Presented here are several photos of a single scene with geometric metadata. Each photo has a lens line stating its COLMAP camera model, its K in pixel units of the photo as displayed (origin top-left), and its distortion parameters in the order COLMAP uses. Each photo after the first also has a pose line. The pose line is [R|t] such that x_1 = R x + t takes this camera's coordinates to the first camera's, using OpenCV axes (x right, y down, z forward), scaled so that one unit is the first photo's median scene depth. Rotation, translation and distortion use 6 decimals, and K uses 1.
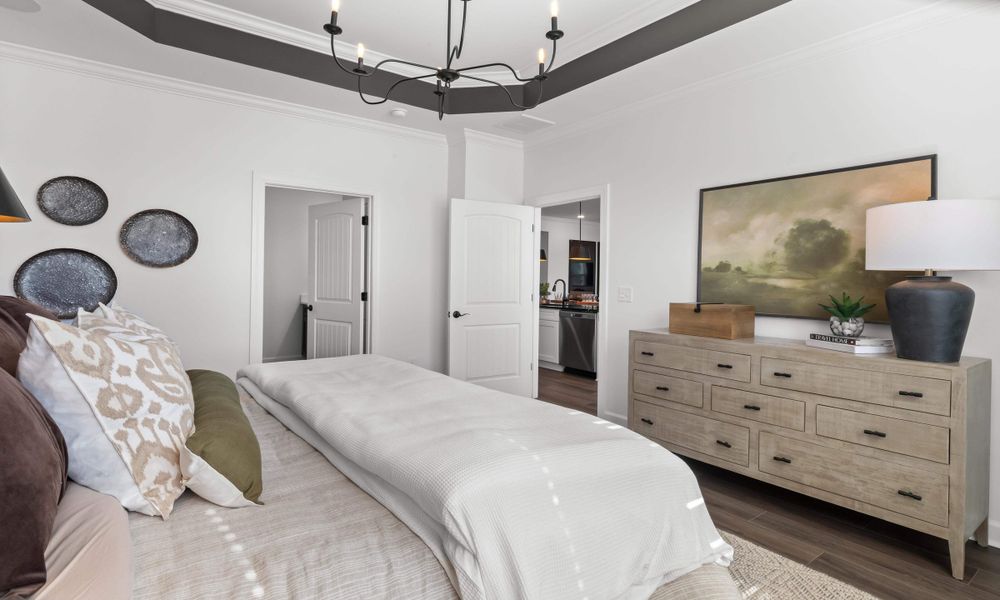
lens RADIAL K [[501.3, 0, 501.1], [0, 501.3, 285.2], [0, 0, 1]] dist [0.001323, 0.000210]
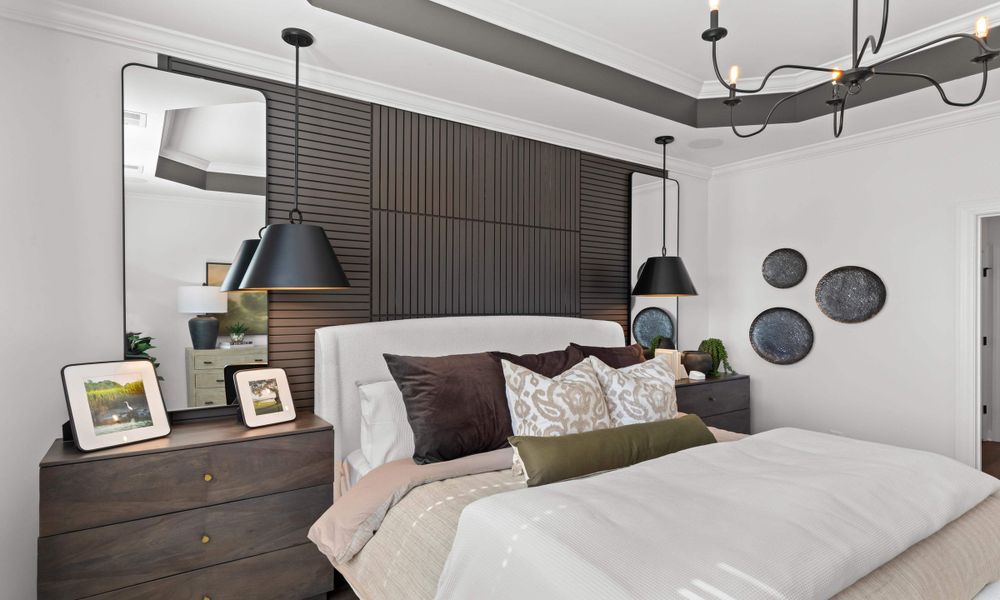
lens RADIAL K [[533.2, 0, 500.0], [0, 533.2, 300.0], [0, 0, 1]] dist [-0.000537, -0.000291]
pose [[-0.044133, -0.020145, -0.998823, 0.676226], [-0.016260, 0.999679, -0.019444, -0.075977], [0.998893, 0.015383, -0.044447, 0.520377]]
